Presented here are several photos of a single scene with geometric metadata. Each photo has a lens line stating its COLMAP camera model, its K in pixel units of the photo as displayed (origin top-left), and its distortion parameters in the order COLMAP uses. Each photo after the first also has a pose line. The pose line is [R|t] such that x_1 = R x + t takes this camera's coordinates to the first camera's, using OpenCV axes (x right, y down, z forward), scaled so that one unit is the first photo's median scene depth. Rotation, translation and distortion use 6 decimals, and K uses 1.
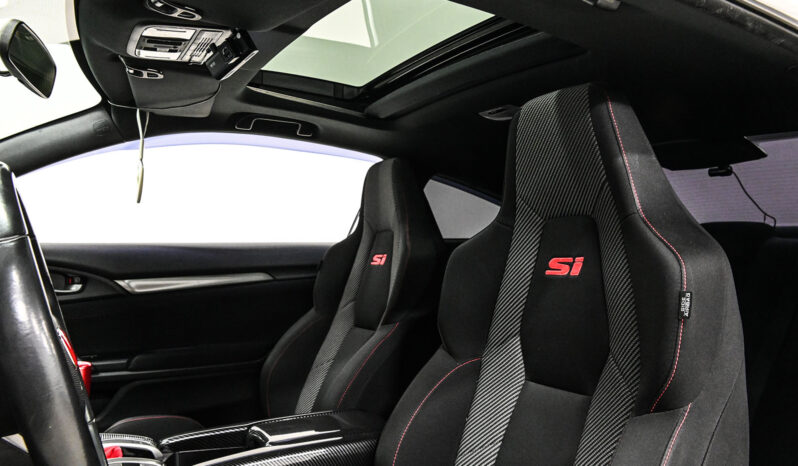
lens RADIAL K [[601.2, 0, 401.0], [0, 601.2, 231.8], [0, 0, 1]] dist [-0.000622, 0.008371]
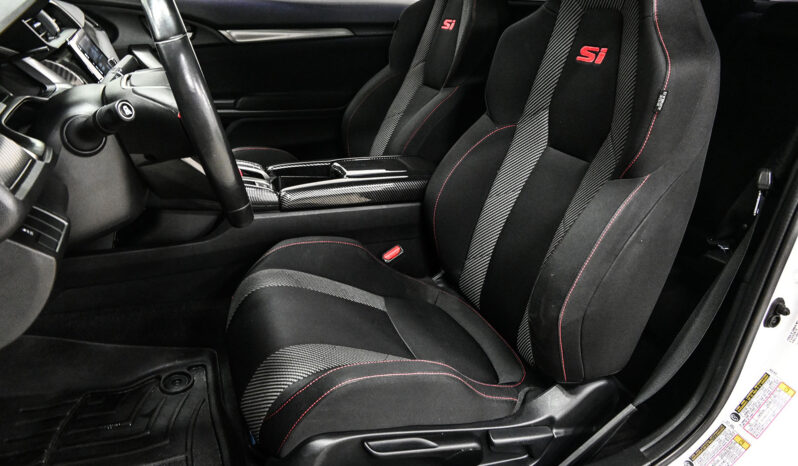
lens RADIAL K [[601.2, 0, 399.8], [0, 601.2, 229.8], [0, 0, 1]] dist [-0.000622, 0.008371]
pose [[0.987929, 0.096906, -0.120851, 0.064634], [-0.040015, 0.913327, 0.405255, -0.076558], [0.149648, -0.395528, 0.906181, -0.215582]]
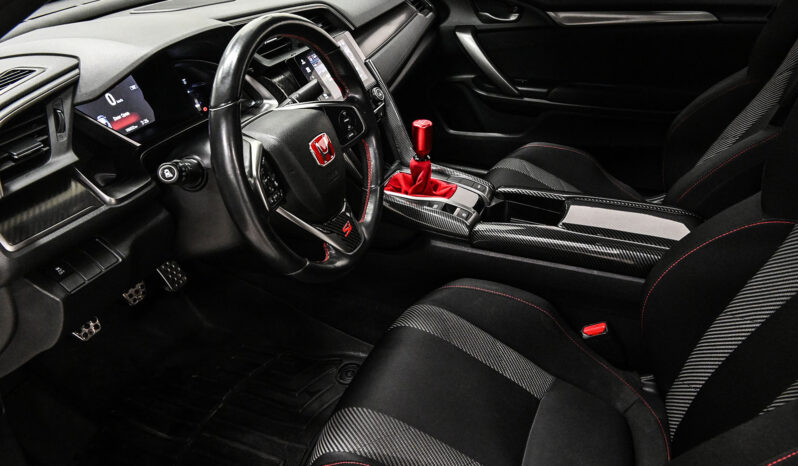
lens RADIAL K [[601.2, 0, 400.6], [0, 601.2, 229.8], [0, 0, 1]] dist [-0.000622, 0.008371]
pose [[0.629457, 0.362033, -0.687544, 0.337016], [0.047493, 0.865250, 0.499087, -0.190073], [0.775583, -0.346807, 0.527443, 0.177130]]
